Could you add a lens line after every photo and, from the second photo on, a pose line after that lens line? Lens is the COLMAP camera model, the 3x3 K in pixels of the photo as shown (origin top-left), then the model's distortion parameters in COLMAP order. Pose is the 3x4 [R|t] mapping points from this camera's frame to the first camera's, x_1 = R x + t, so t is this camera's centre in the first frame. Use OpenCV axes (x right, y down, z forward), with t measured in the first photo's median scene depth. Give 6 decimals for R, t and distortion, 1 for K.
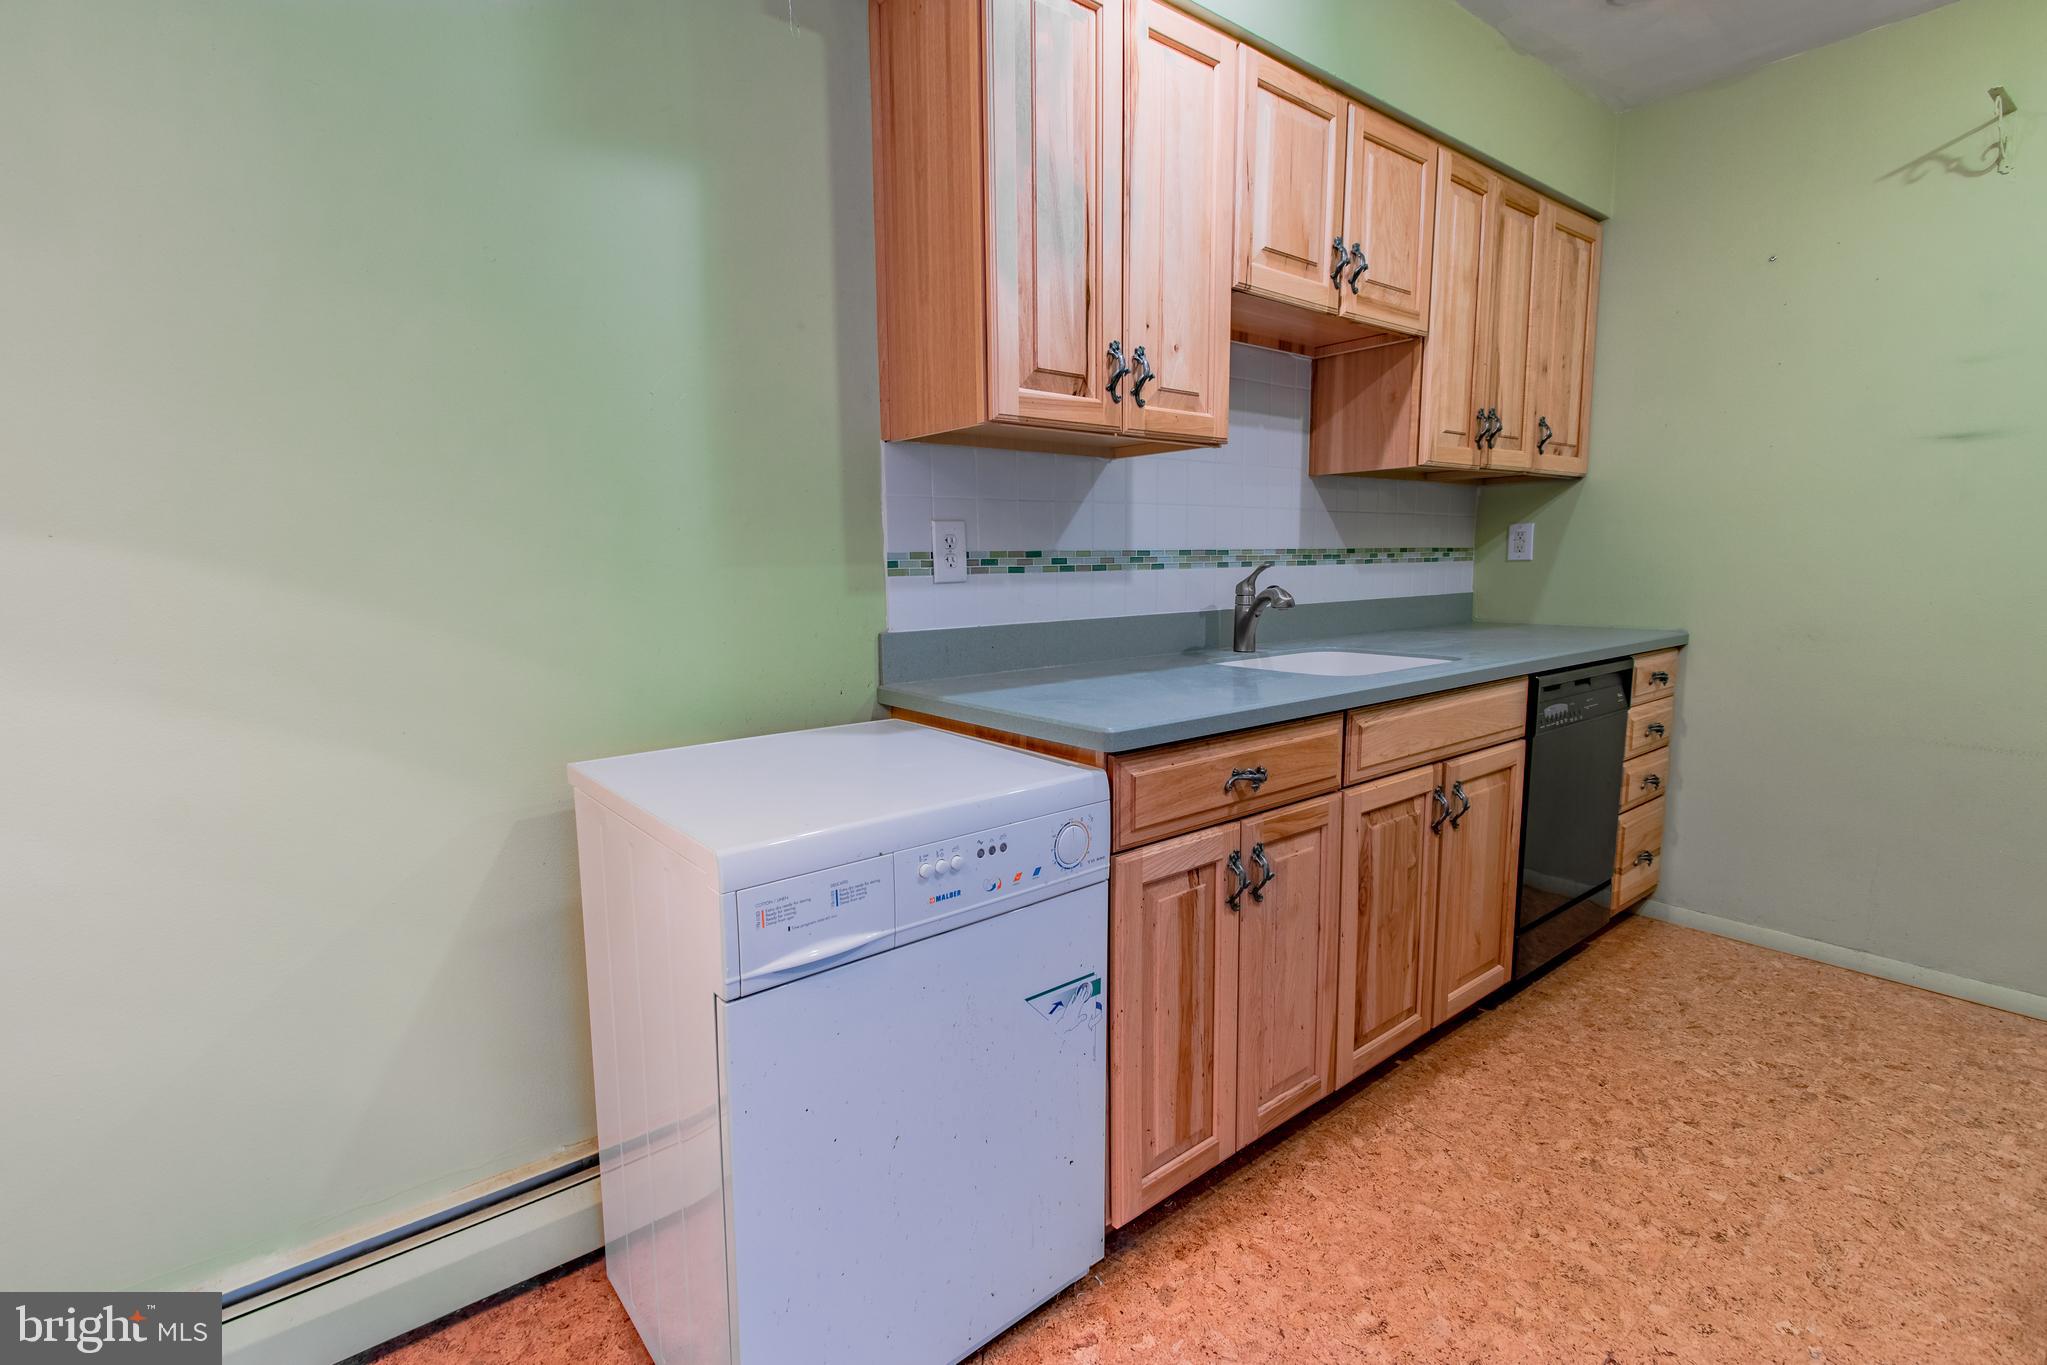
lens RADIAL K [[928.3, 0, 1013.0], [0, 928.3, 684.4], [0, 0, 1]] dist [0.002980, -0.001596]
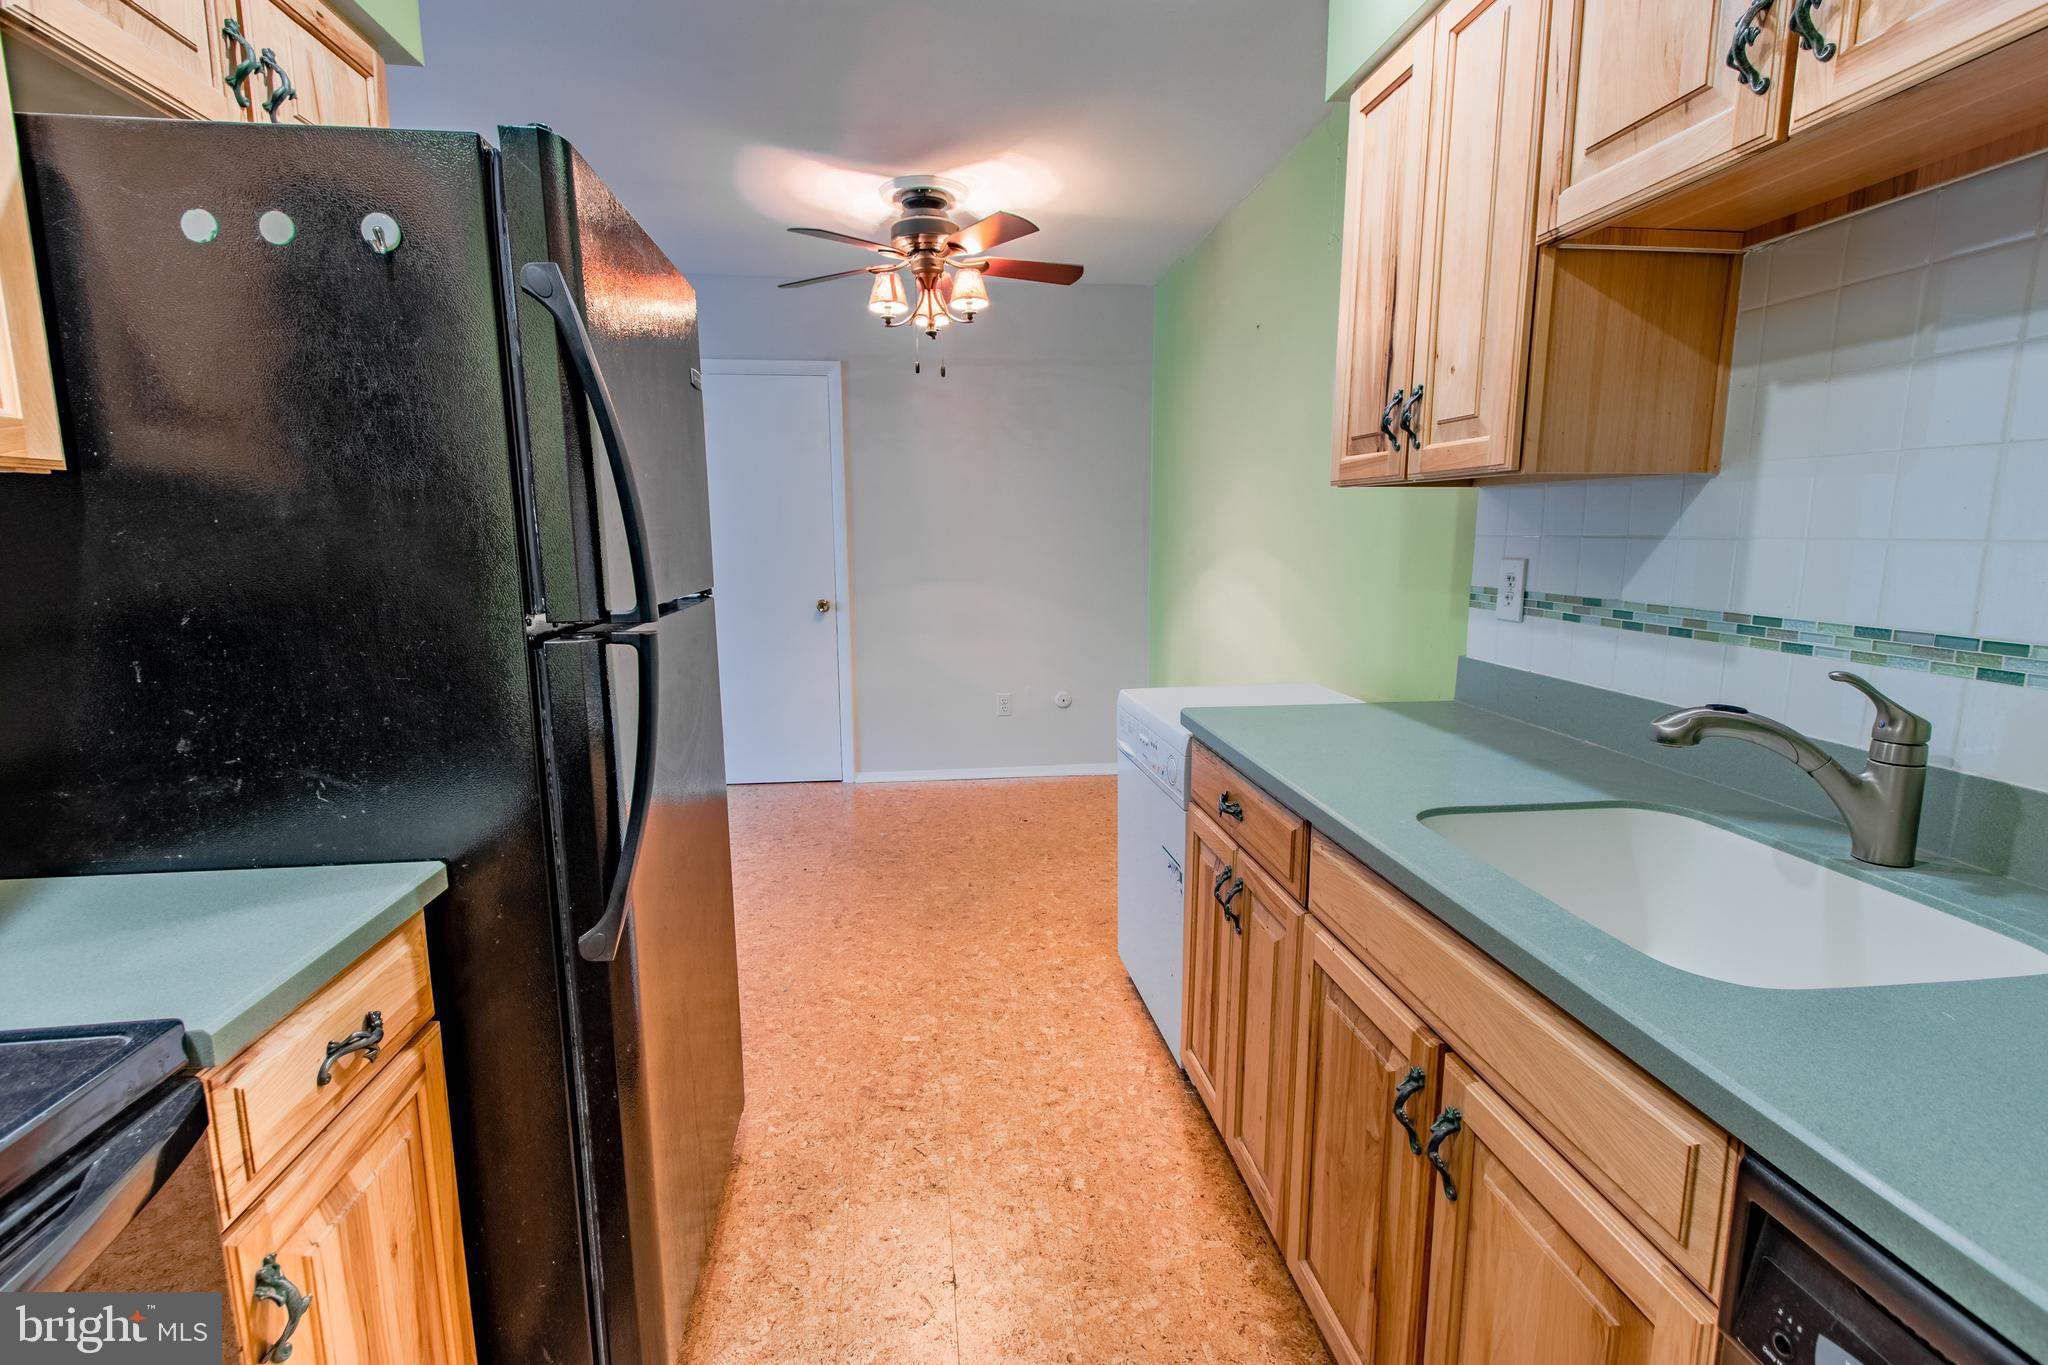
lens RADIAL K [[928.0, 0, 1024.0], [0, 928.0, 682.5], [0, 0, 1]] dist [0.016243, -0.000495]
pose [[-0.517020, 0.156938, -0.841464, 1.025203], [-0.107496, 0.963362, 0.245721, -0.228829], [0.849197, 0.217497, -0.481207, 1.023087]]
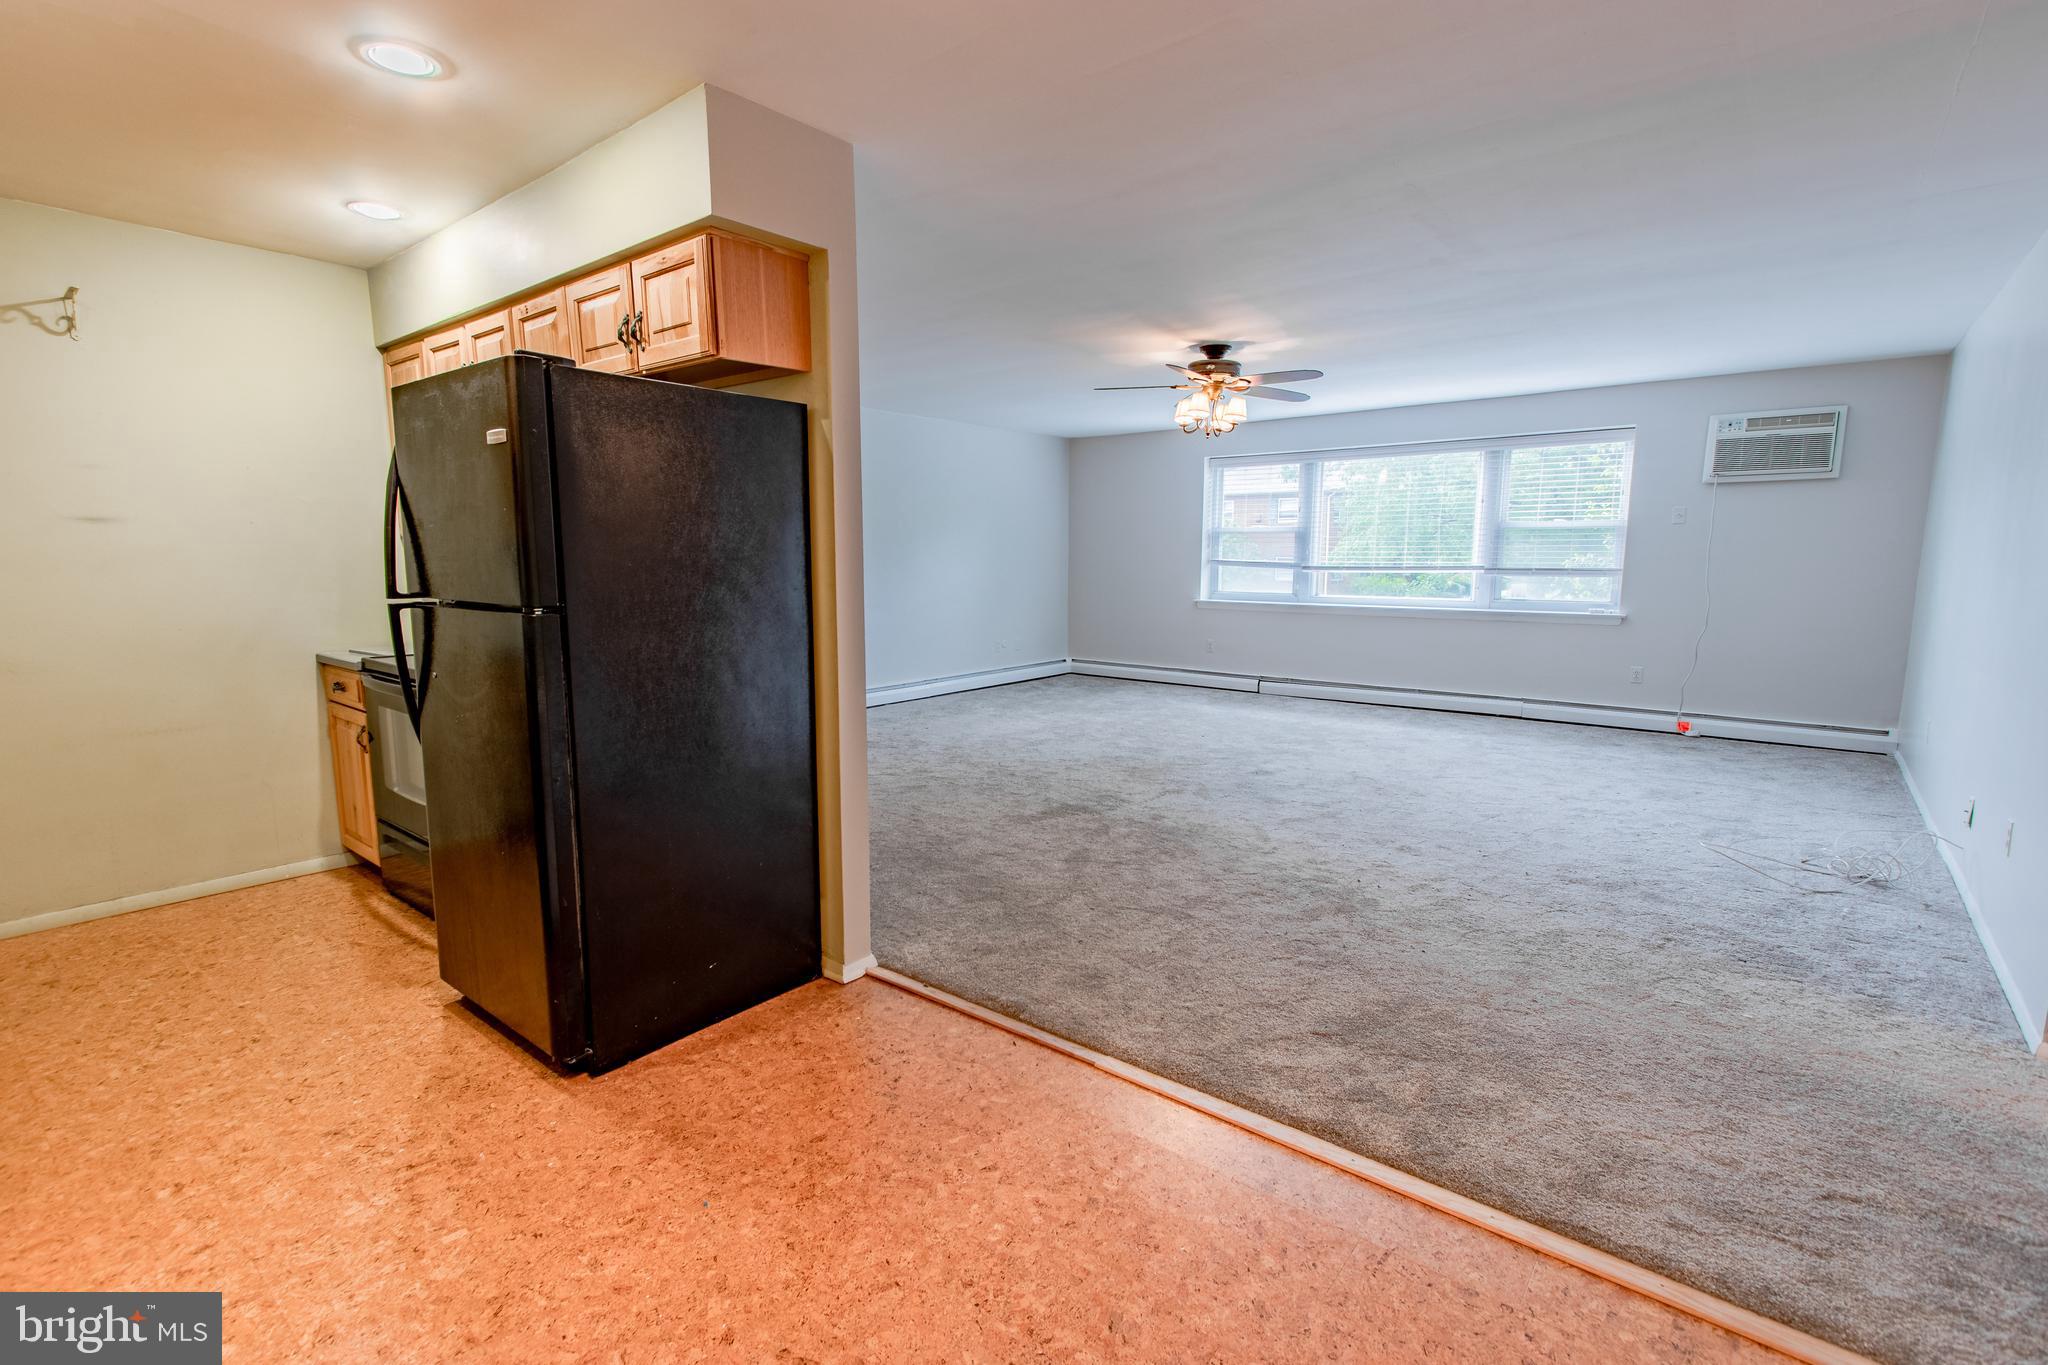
lens RADIAL K [[928.7, 0, 1013.5], [0, 928.7, 684.4], [0, 0, 1]] dist [0.002980, -0.001596]
pose [[-0.219239, -0.123549, 0.967817, -0.803702], [0.135871, 0.978418, 0.155681, -0.060883], [-0.966164, 0.165629, -0.197721, -0.035708]]
